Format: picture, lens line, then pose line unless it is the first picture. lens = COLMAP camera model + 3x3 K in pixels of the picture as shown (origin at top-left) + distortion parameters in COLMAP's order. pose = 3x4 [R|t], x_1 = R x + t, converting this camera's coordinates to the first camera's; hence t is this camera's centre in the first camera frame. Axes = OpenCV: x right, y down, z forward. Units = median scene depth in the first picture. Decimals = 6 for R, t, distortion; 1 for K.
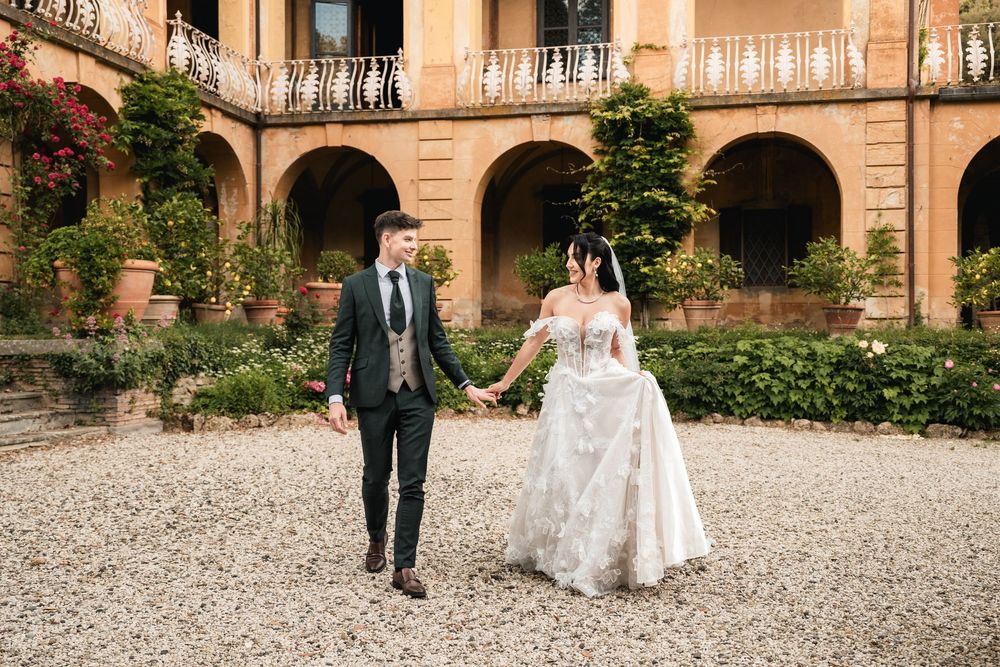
lens RADIAL K [[1024.8, 0, 534.1], [0, 1024.8, 341.0], [0, 0, 1]] dist [-0.017982, 0.112492]
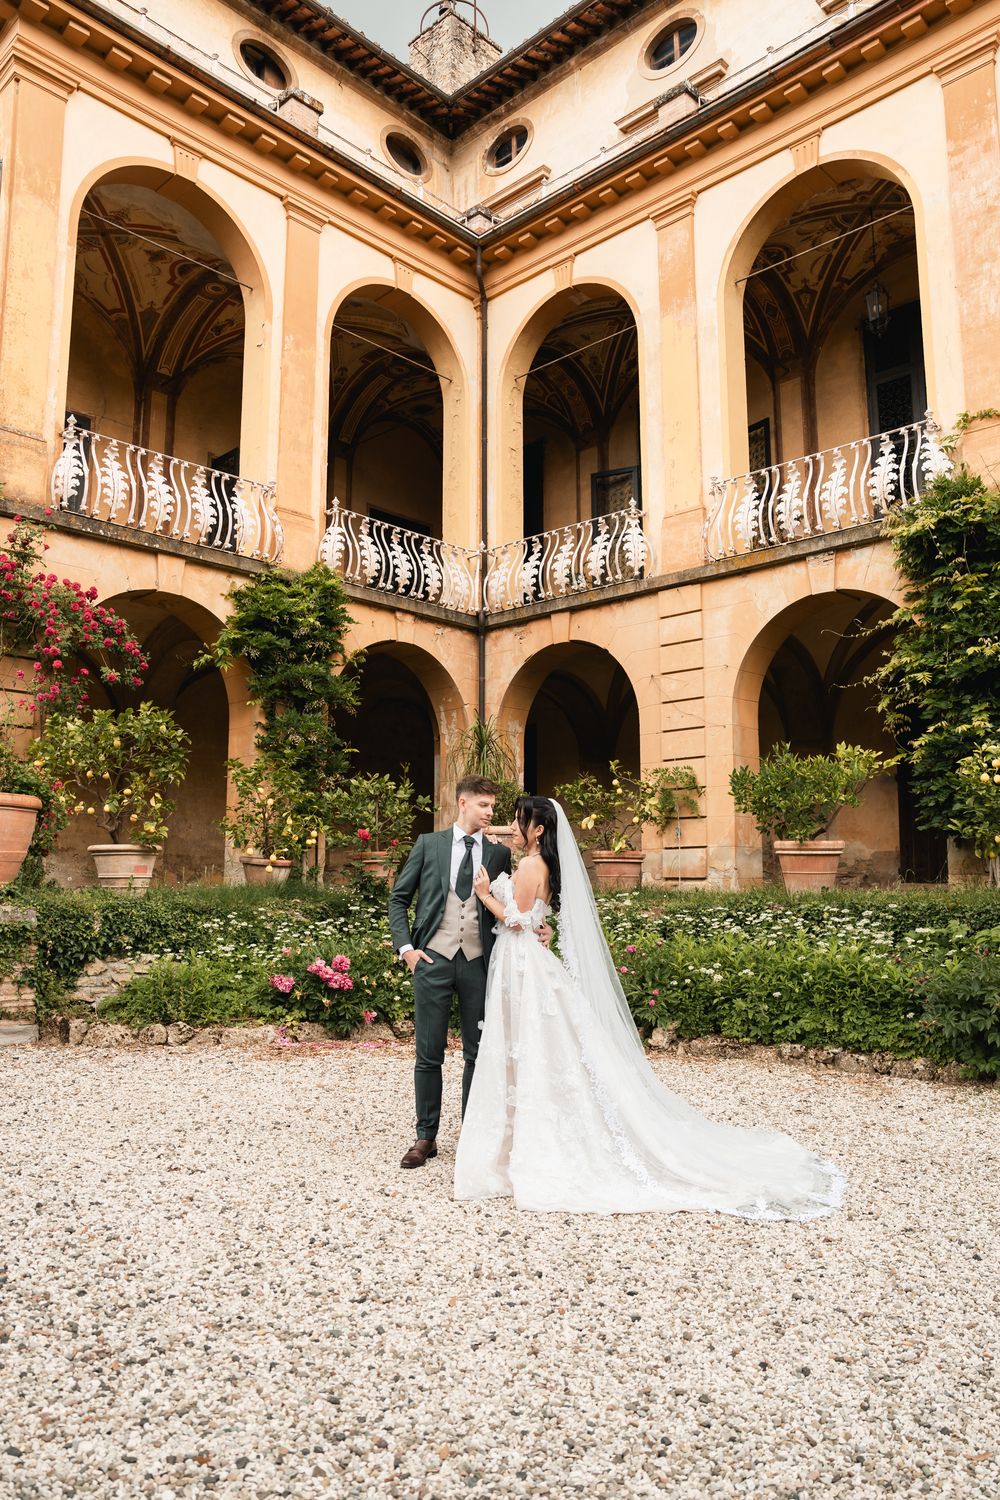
lens RADIAL K [[1088.1, 0, 500.0], [0, 1088.1, 750.0], [0, 0, 1]] dist [-0.086534, 0.001924]
pose [[0.847566, -0.070516, -0.525983, 0.230158], [-0.004818, 0.990069, -0.140497, -0.004786], [0.530667, 0.121615, 0.838810, 0.435769]]
